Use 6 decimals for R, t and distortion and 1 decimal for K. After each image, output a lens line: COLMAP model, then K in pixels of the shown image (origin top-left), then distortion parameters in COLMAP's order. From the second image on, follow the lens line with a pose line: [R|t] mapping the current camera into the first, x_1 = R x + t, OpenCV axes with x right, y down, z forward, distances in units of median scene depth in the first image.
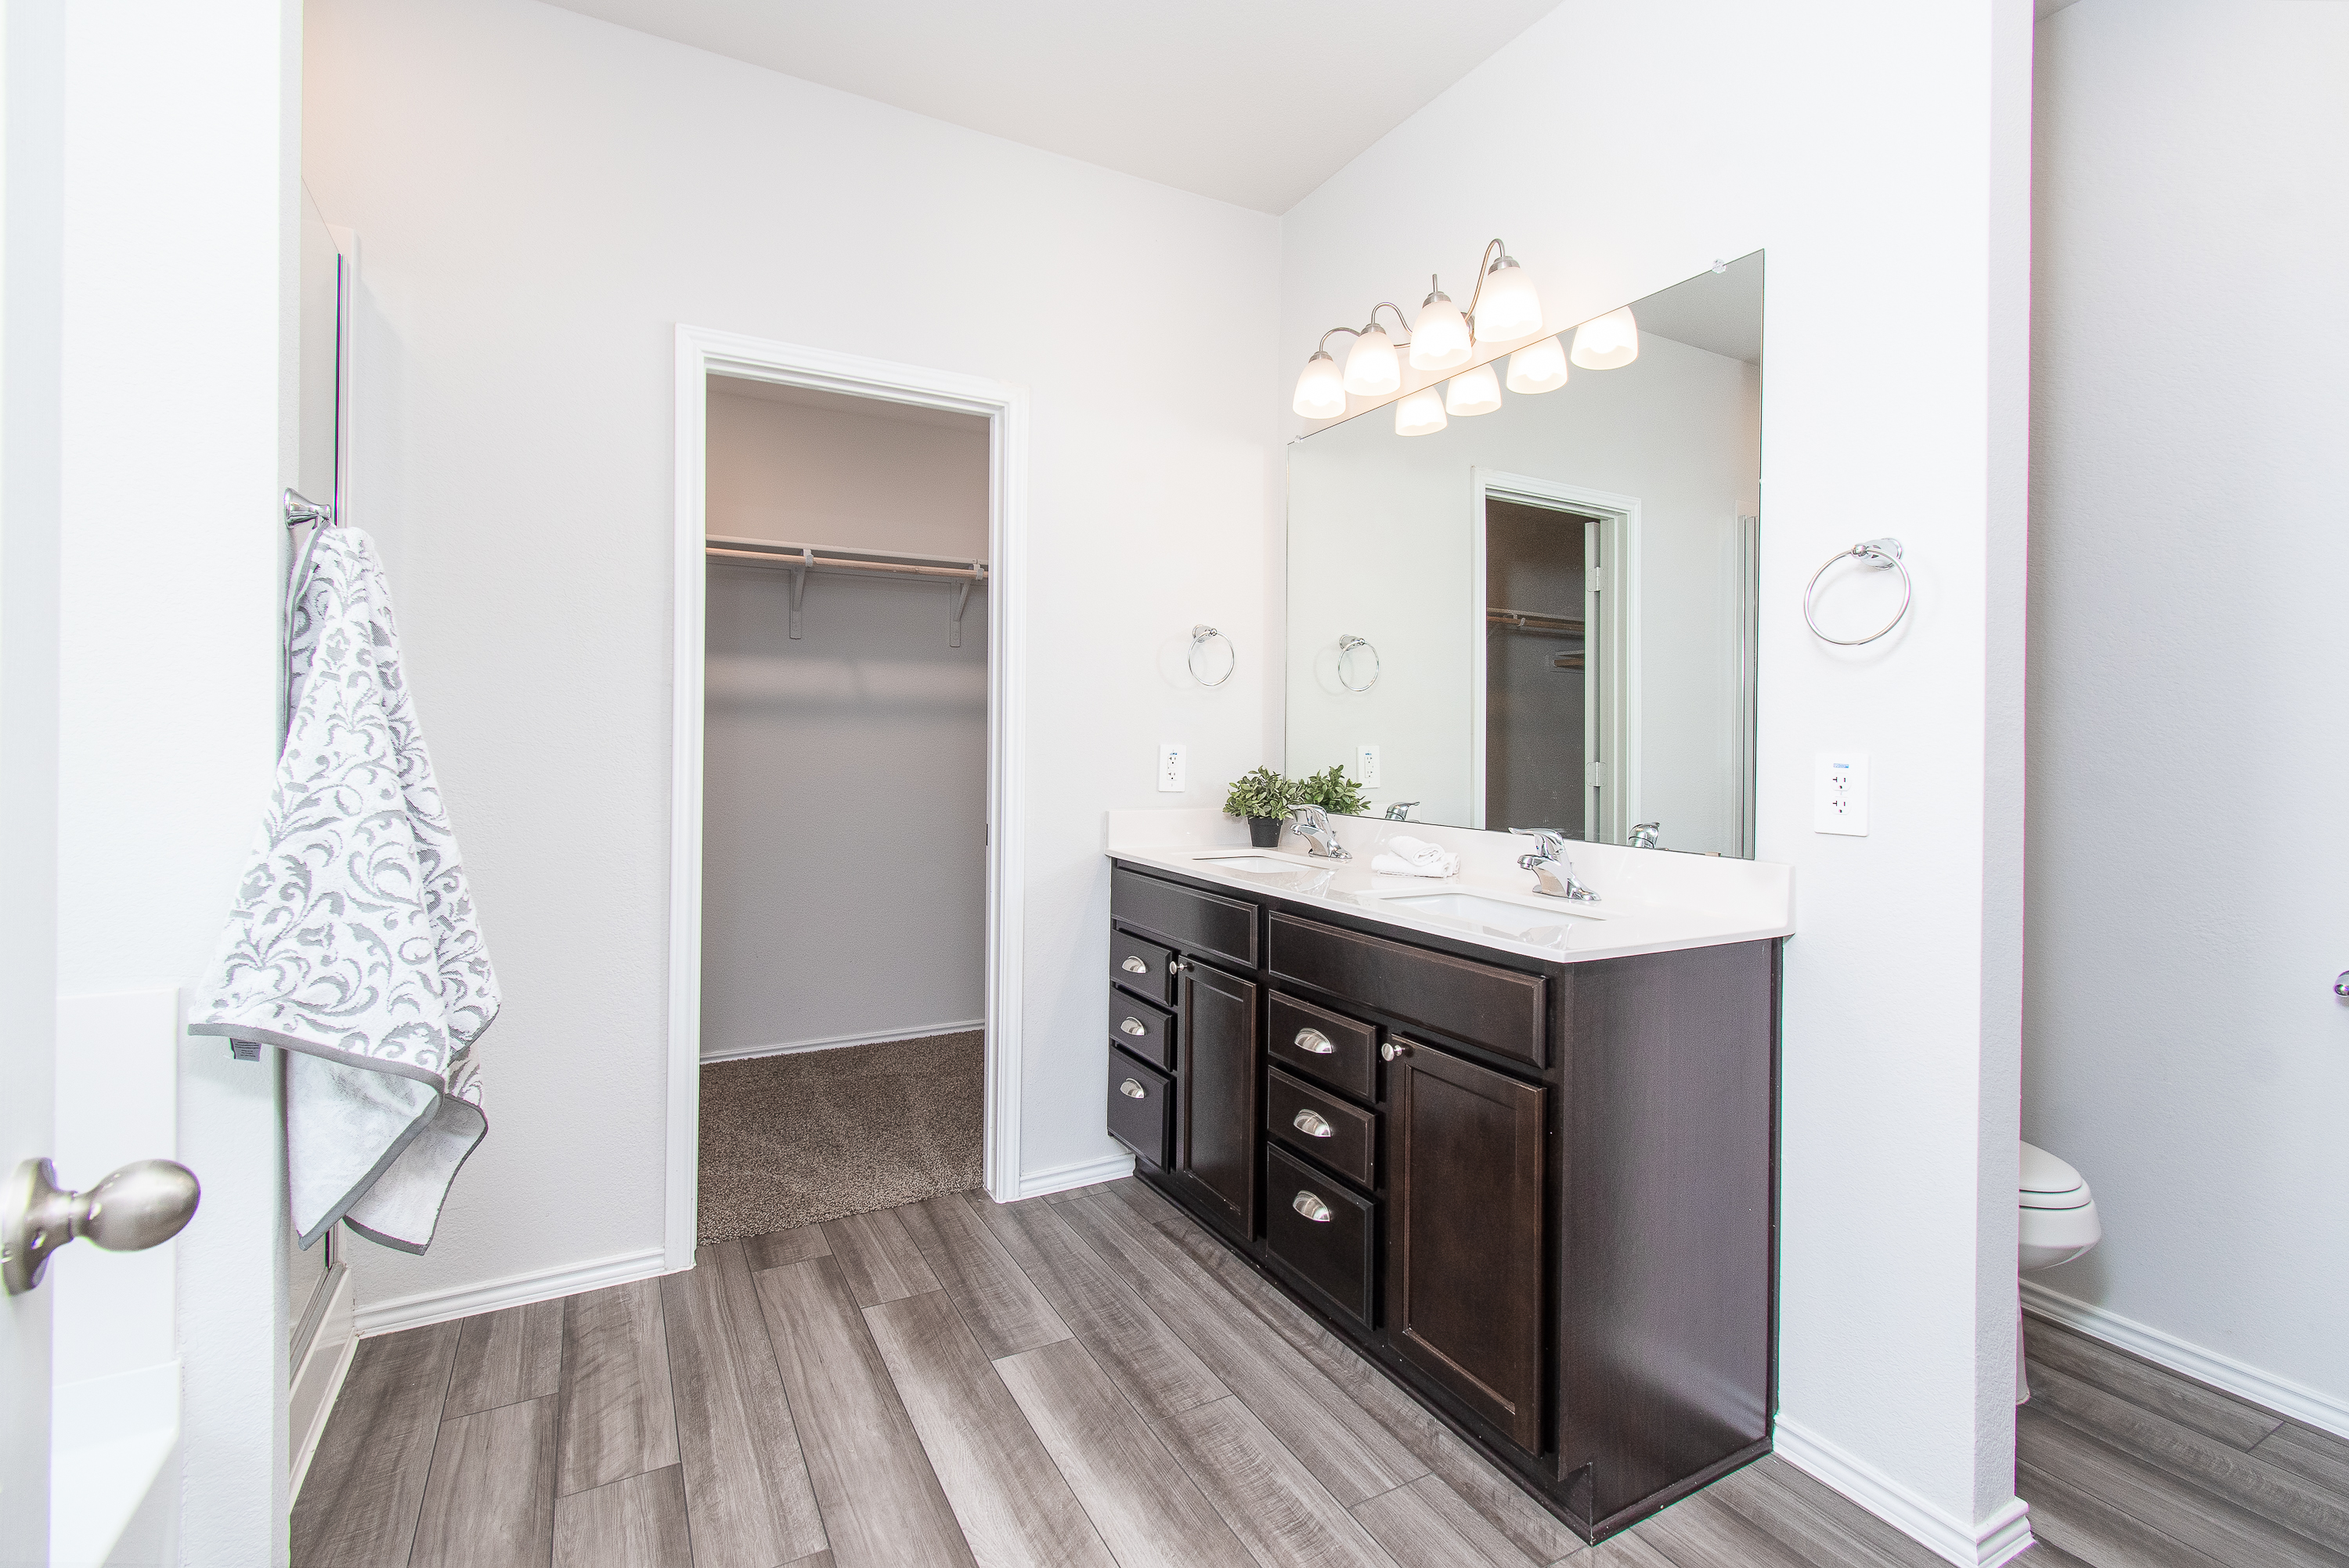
lens RADIAL K [[1051.1, 0, 1171.4], [0, 1051.1, 760.1], [0, 0, 1]] dist [-0.002653, -0.001433]
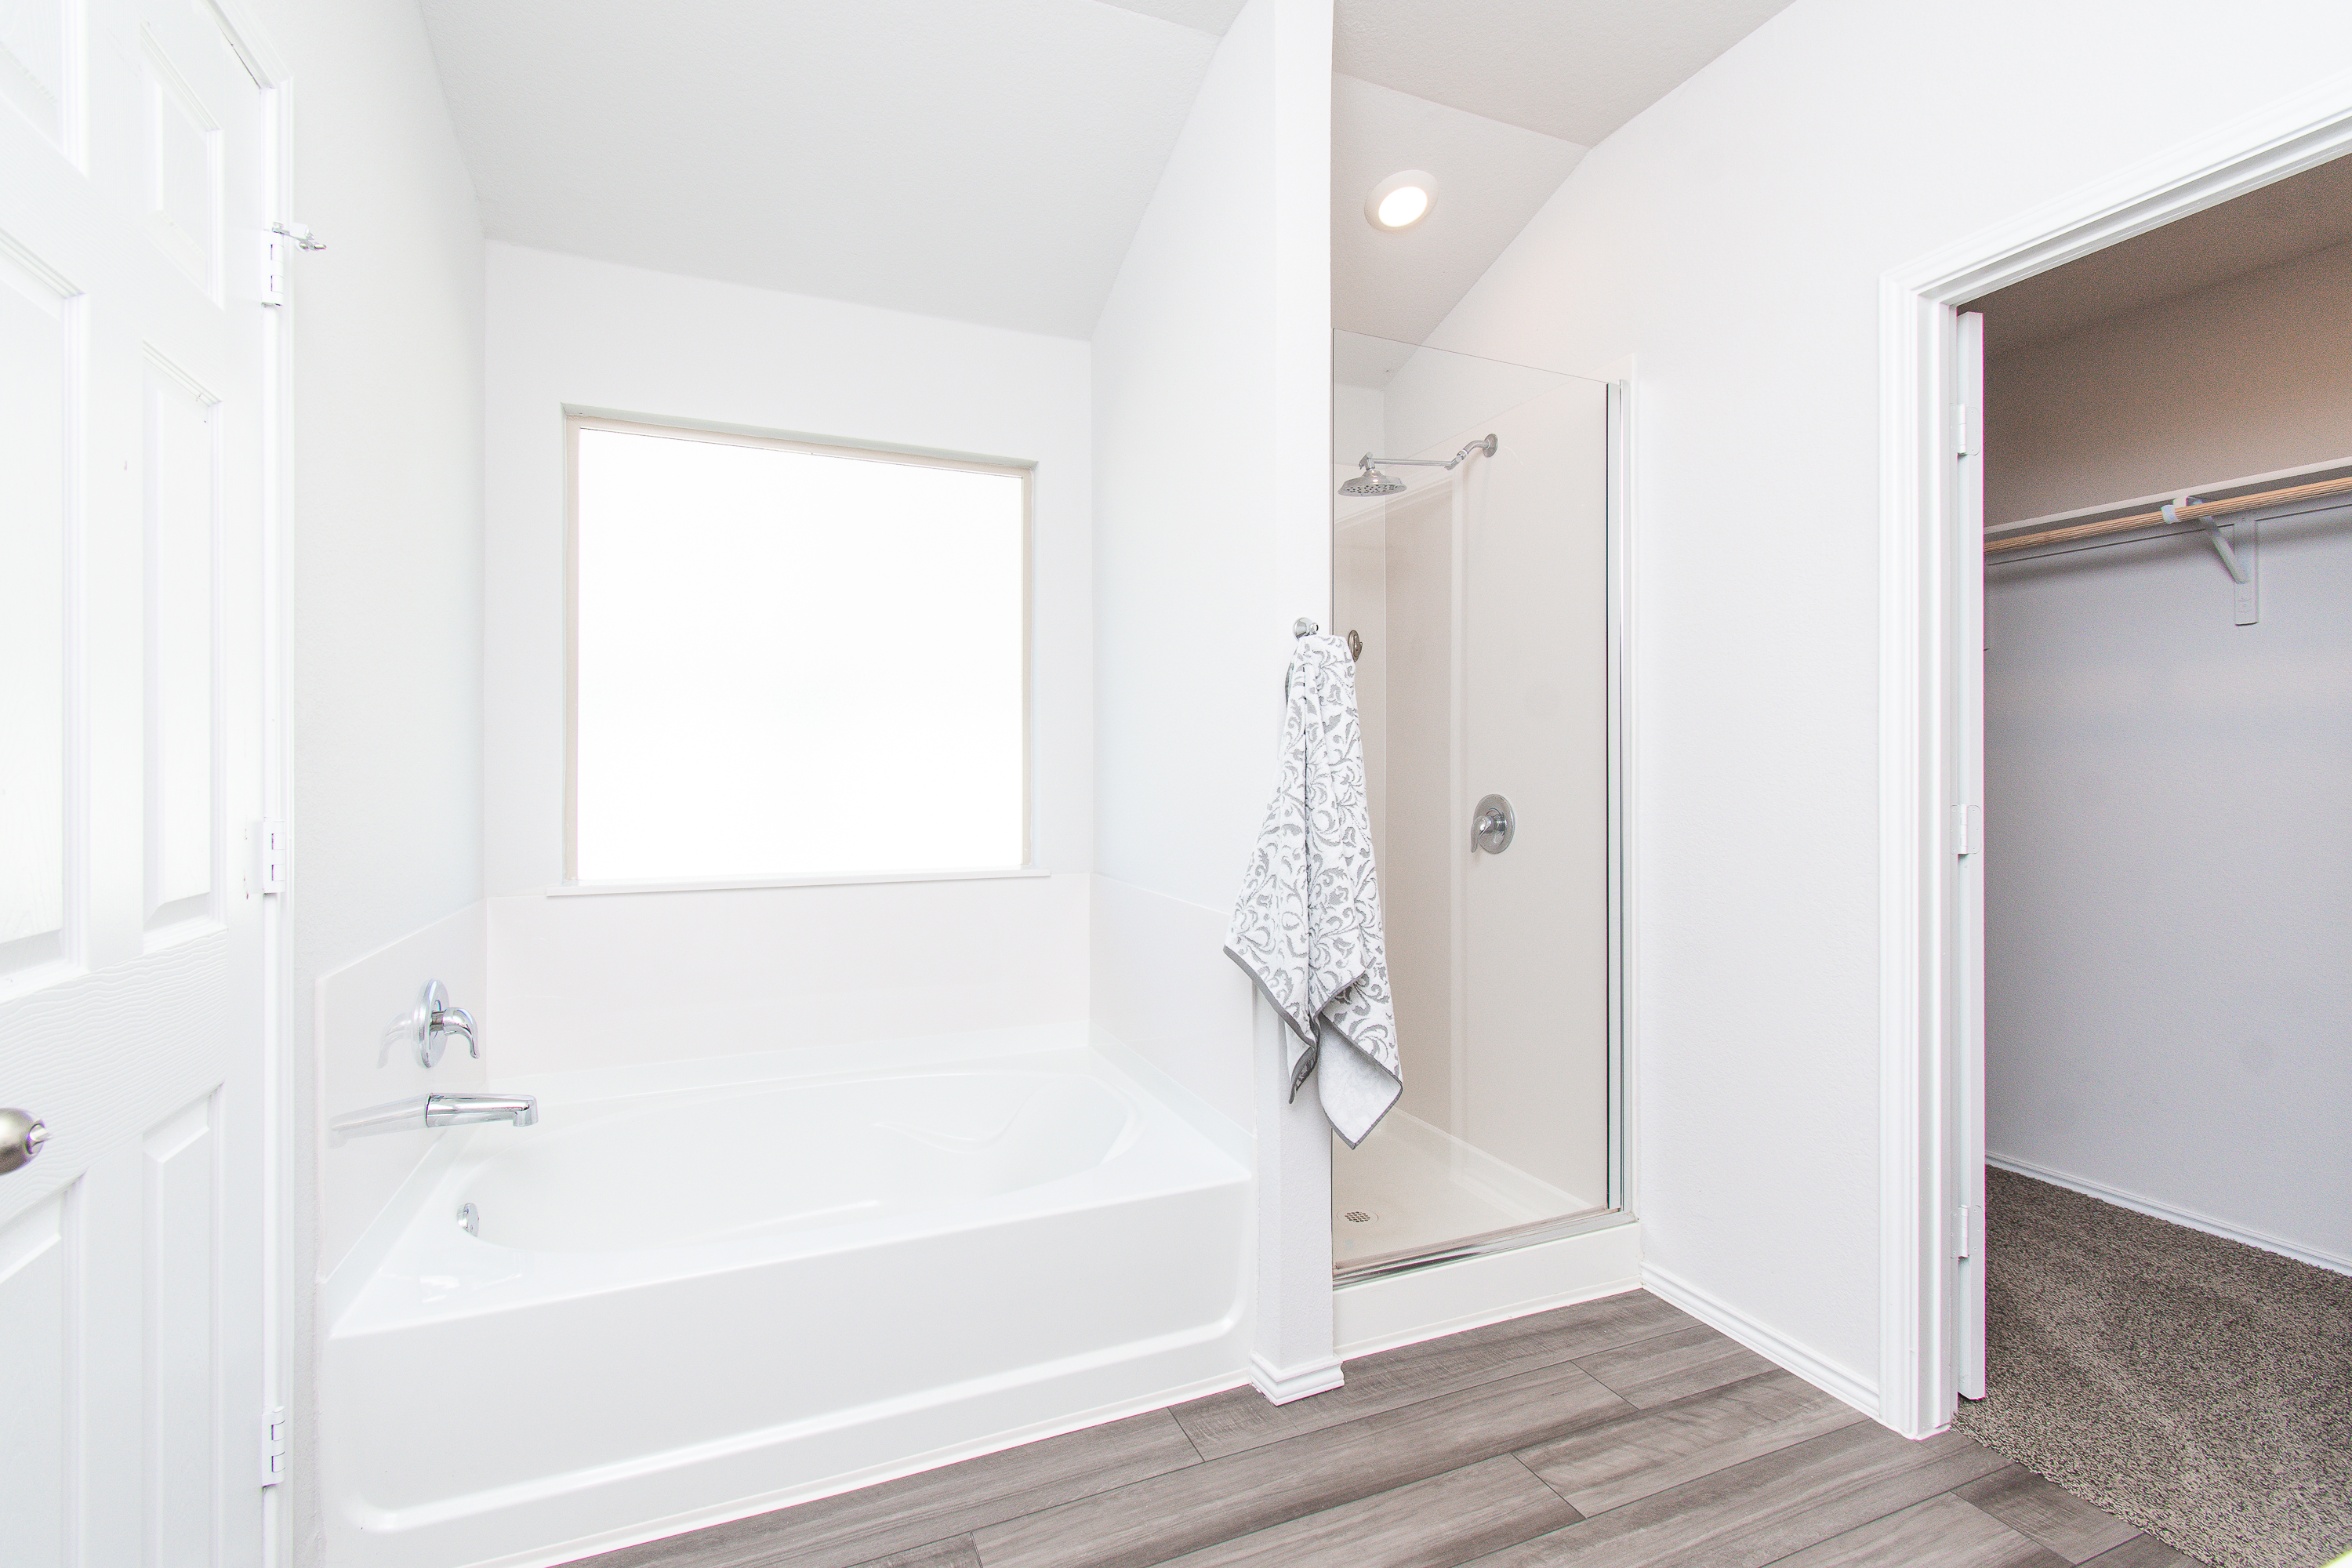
lens RADIAL K [[1052.5, 0, 1175.1], [0, 1052.5, 778.9], [0, 0, 1]] dist [-0.002653, -0.001433]
pose [[-0.106063, 0.000184, -0.994359, 0.556348], [-0.018045, 0.999835, 0.002110, -0.012213], [0.994196, 0.018167, -0.106042, 0.731007]]
